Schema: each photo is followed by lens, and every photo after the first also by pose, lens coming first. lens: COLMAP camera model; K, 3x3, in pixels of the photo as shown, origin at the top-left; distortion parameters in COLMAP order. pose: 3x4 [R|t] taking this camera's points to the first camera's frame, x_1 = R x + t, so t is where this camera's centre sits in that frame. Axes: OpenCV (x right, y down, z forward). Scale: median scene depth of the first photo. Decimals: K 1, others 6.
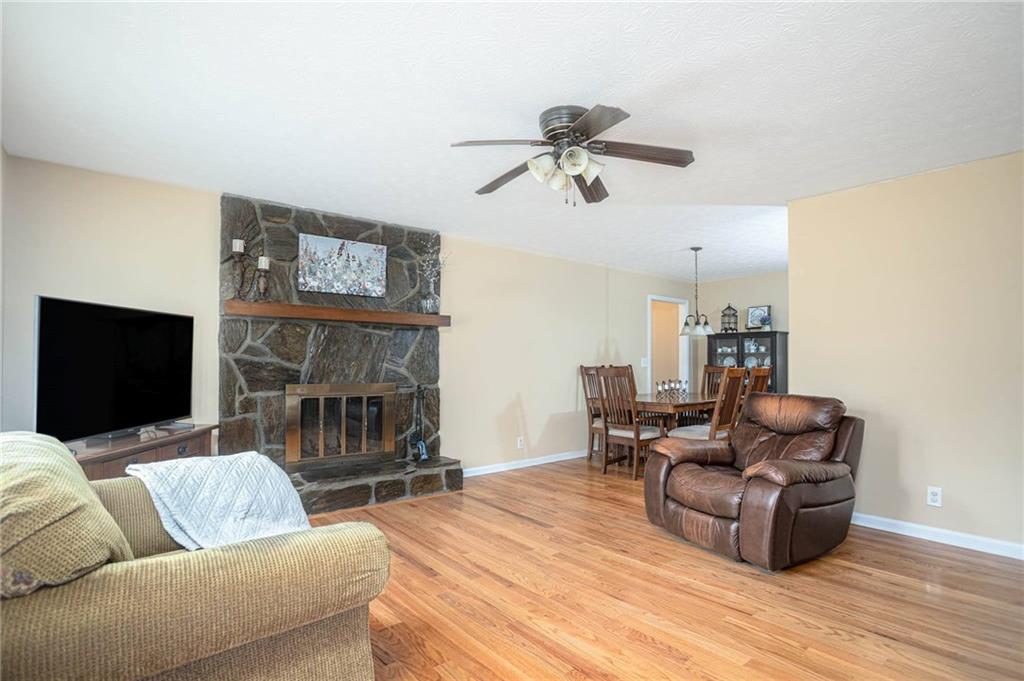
lens RADIAL K [[529.5, 0, 512.6], [0, 529.5, 356.0], [0, 0, 1]] dist [-0.031764, 0.000462]
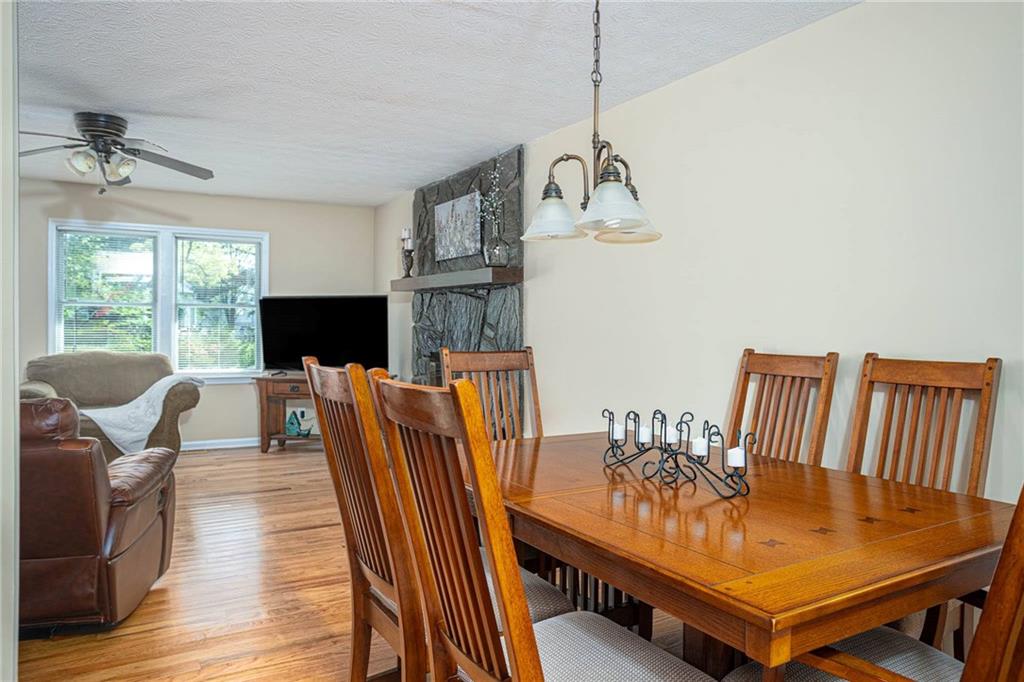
lens RADIAL K [[710.6, 0, 512.0], [0, 710.6, 341.0], [0, 0, 1]] dist [-0.009124, -0.001336]
pose [[-0.184529, 0.021625, -0.982589, 0.907275], [0.004373, 0.999766, 0.021181, 0.003365], [0.982817, -0.000388, -0.184580, 1.340902]]
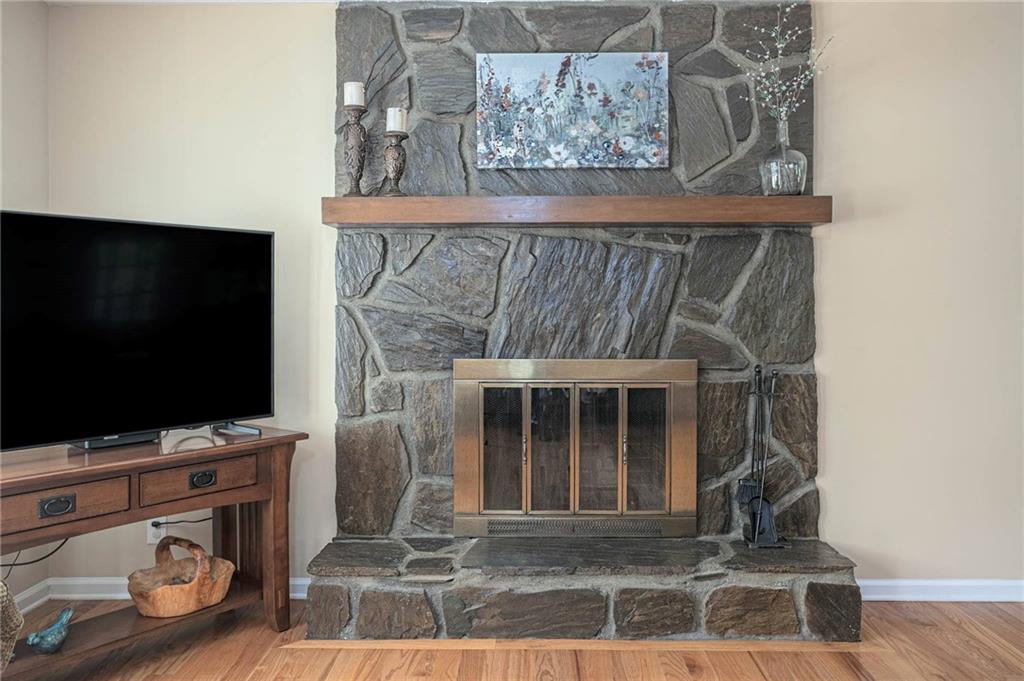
lens RADIAL K [[797.7, 0, 516.5], [0, 797.7, 302.3], [0, 0, 1]] dist [-0.023711, 0.001411]
pose [[0.758551, -0.015125, -0.651438, 0.103595], [0.013544, 0.999881, -0.007445, 0.006489], [0.651472, -0.003175, 0.758666, 0.432976]]
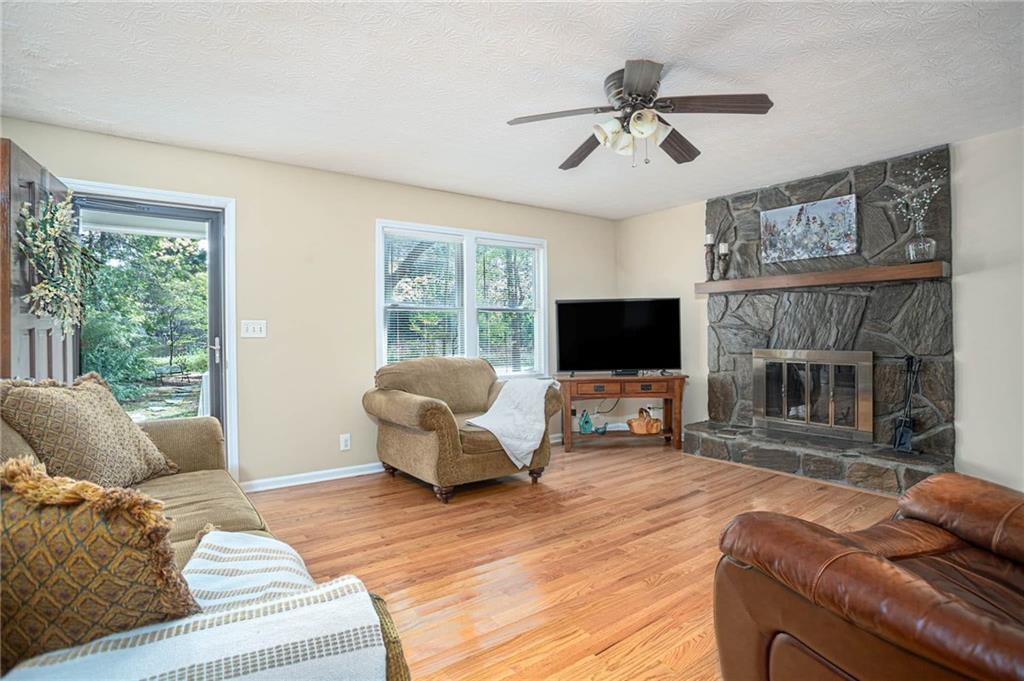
lens RADIAL K [[530.7, 0, 528.3], [0, 530.7, 334.5], [0, 0, 1]] dist [-0.023234, 0.000135]
pose [[-0.037098, 0.001486, -0.999311, 0.686078], [0.022940, 0.999737, 0.000635, 0.010946], [0.999048, -0.022901, -0.037122, 0.521234]]
